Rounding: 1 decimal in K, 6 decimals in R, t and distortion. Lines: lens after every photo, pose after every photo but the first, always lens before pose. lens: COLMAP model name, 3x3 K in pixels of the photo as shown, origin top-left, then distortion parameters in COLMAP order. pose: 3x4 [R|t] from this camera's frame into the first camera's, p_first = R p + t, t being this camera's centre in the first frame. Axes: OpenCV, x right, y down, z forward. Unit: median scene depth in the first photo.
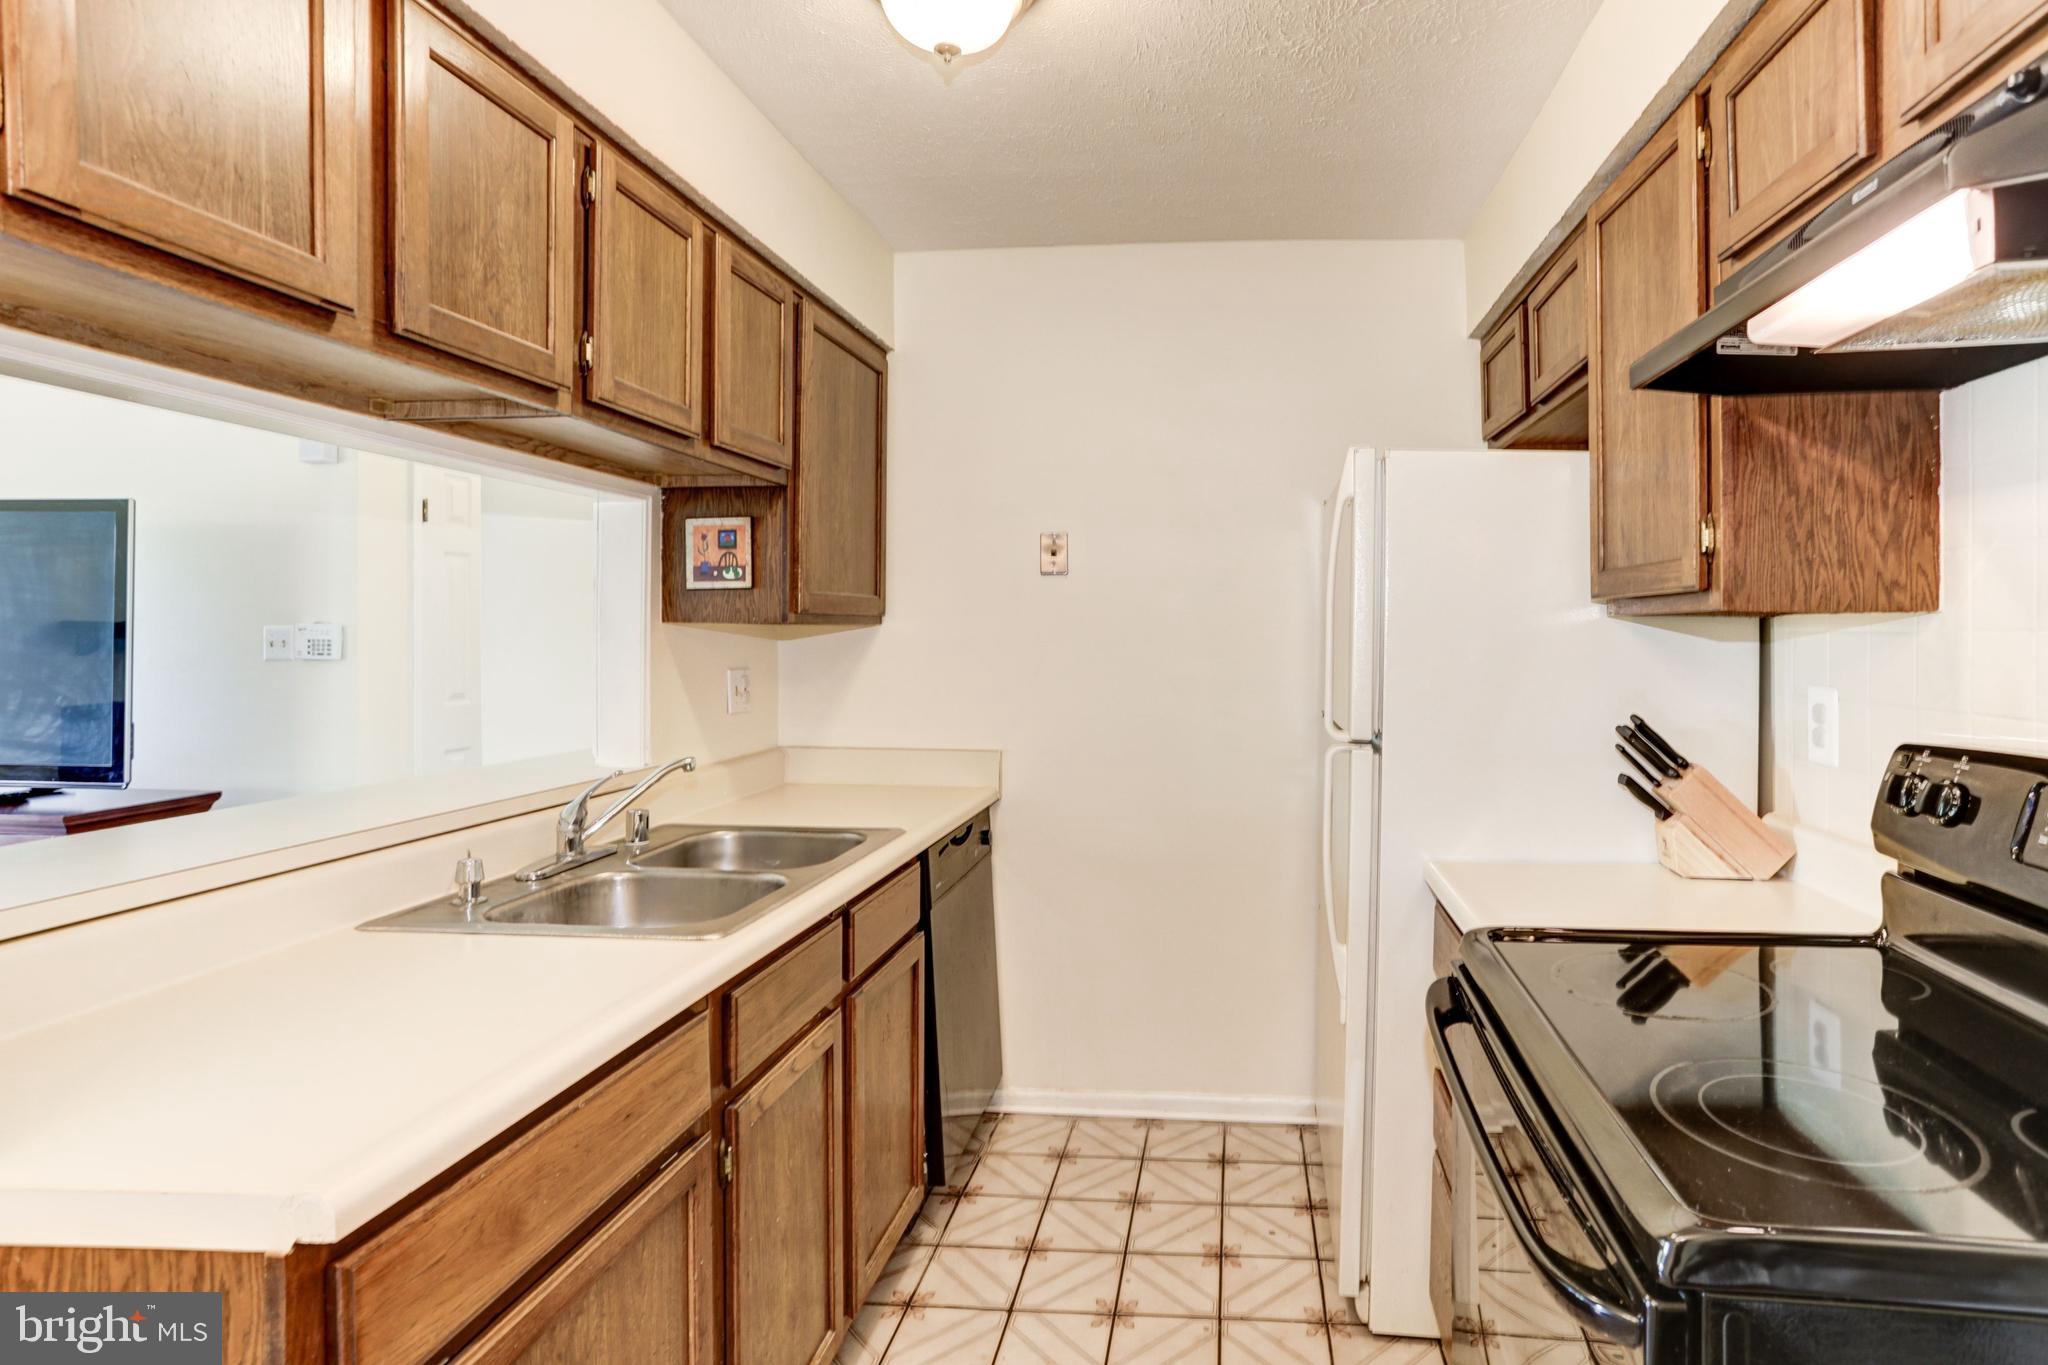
lens RADIAL K [[1045.6, 0, 1157.9], [0, 1045.6, 616.5], [0, 0, 1]] dist [-0.063897, 0.028229]
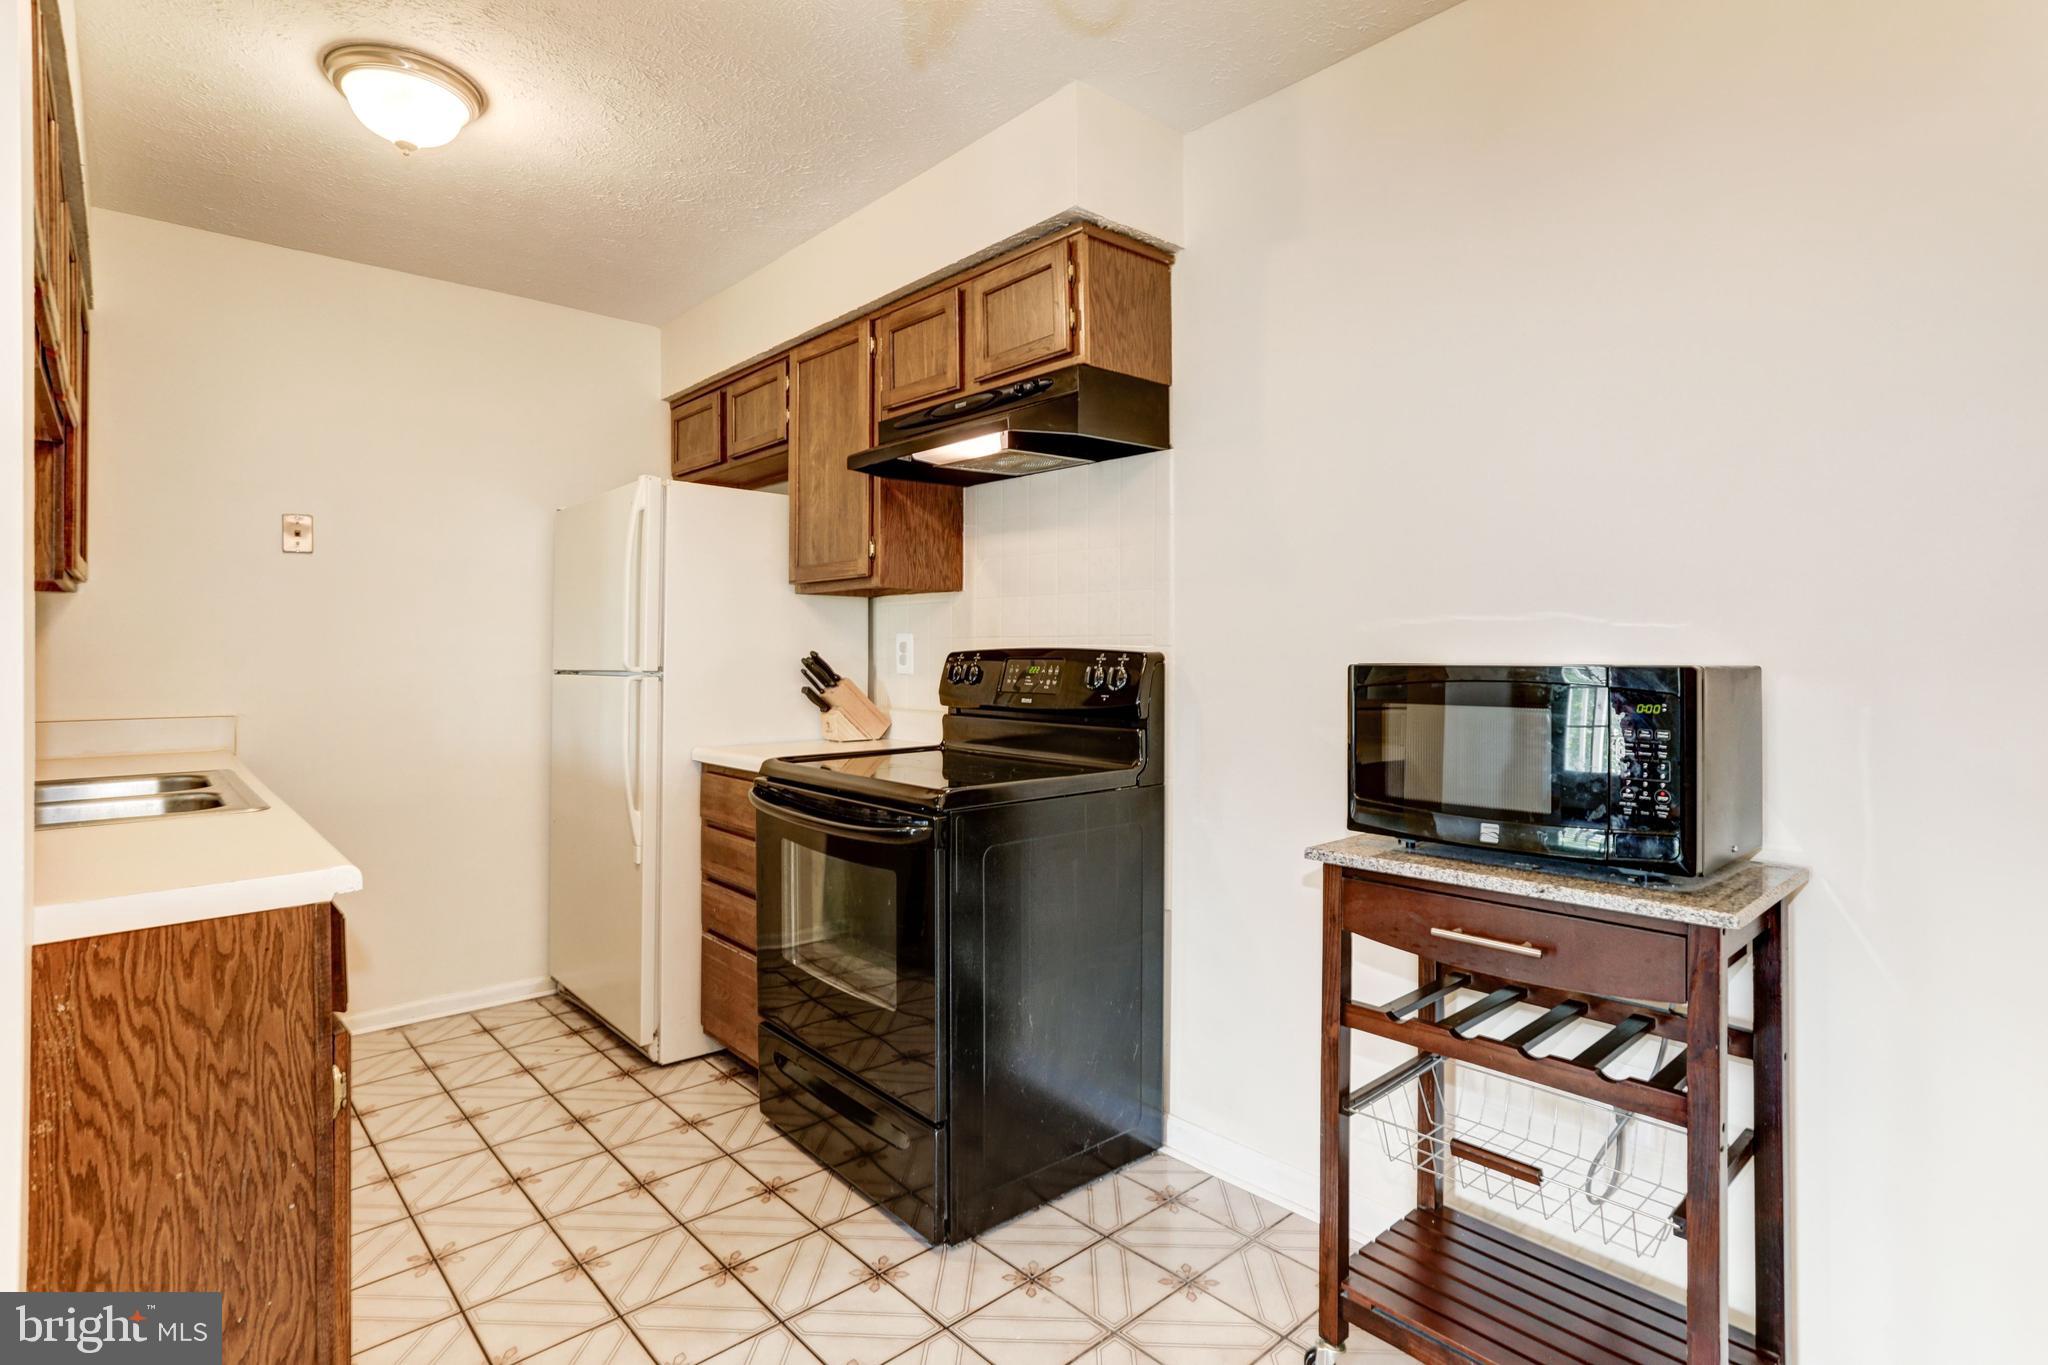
lens RADIAL K [[1013.9, 0, 976.8], [0, 1013.9, 652.1], [0, 0, 1]] dist [-0.047196, 0.031519]
pose [[0.713721, -0.001478, 0.700428, -0.478916], [-0.007737, 0.999920, 0.009993, 0.070065], [-0.700387, -0.012552, 0.713653, -0.367418]]
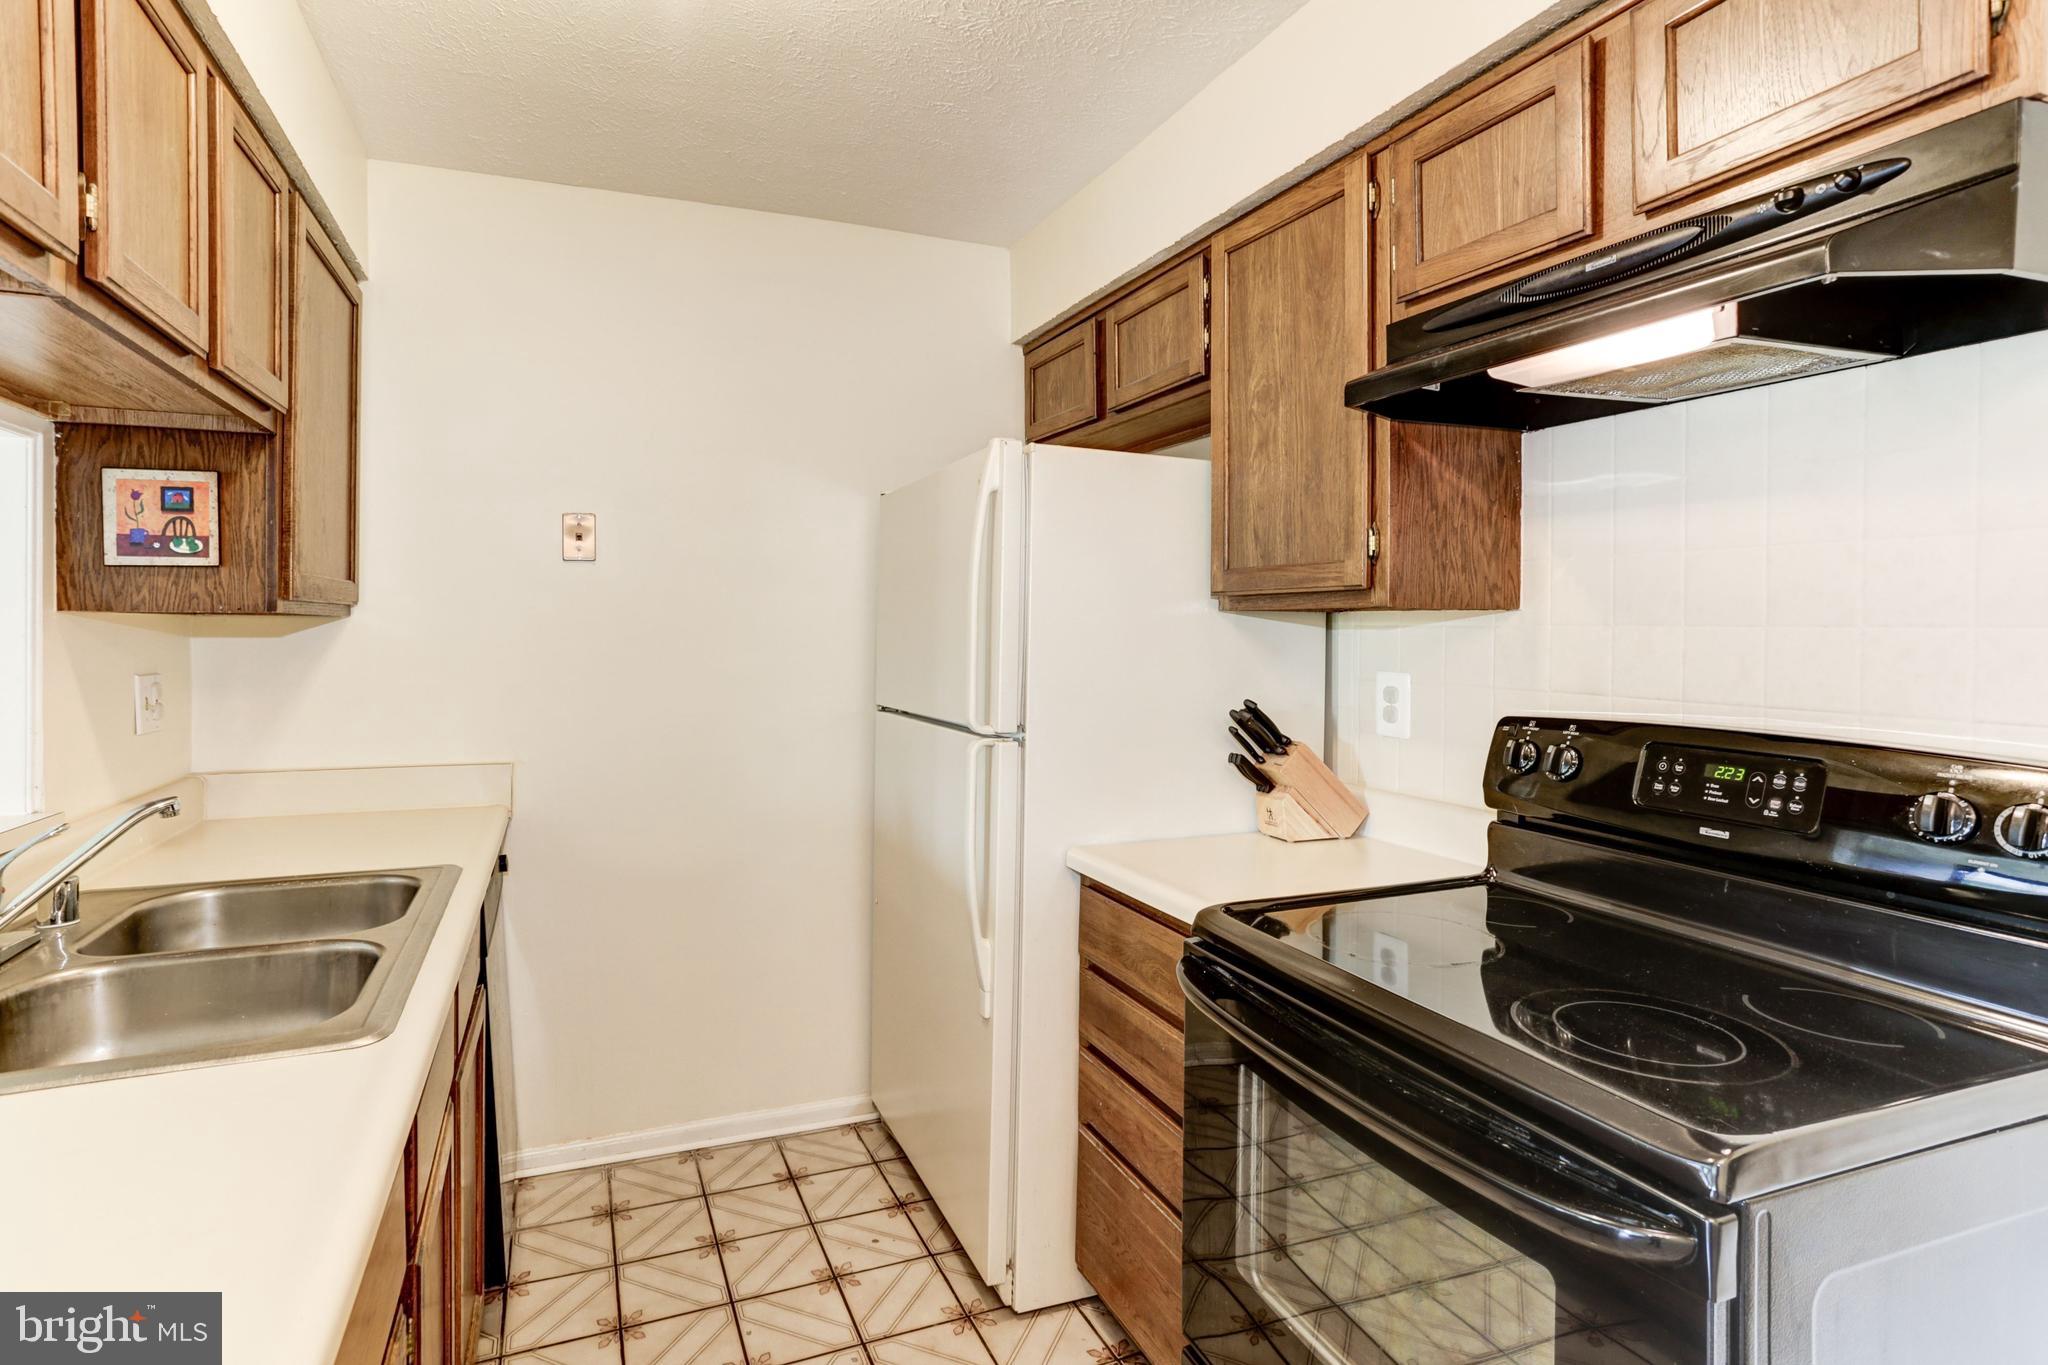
lens RADIAL K [[1019.4, 0, 967.1], [0, 1019.4, 628.9], [0, 0, 1]] dist [-0.058236, 0.032016]
pose [[0.900854, 0.000169, 0.434122, -0.258508], [-0.007299, 0.999864, 0.014758, 0.004052], [-0.434061, -0.016463, 0.900733, 0.128835]]
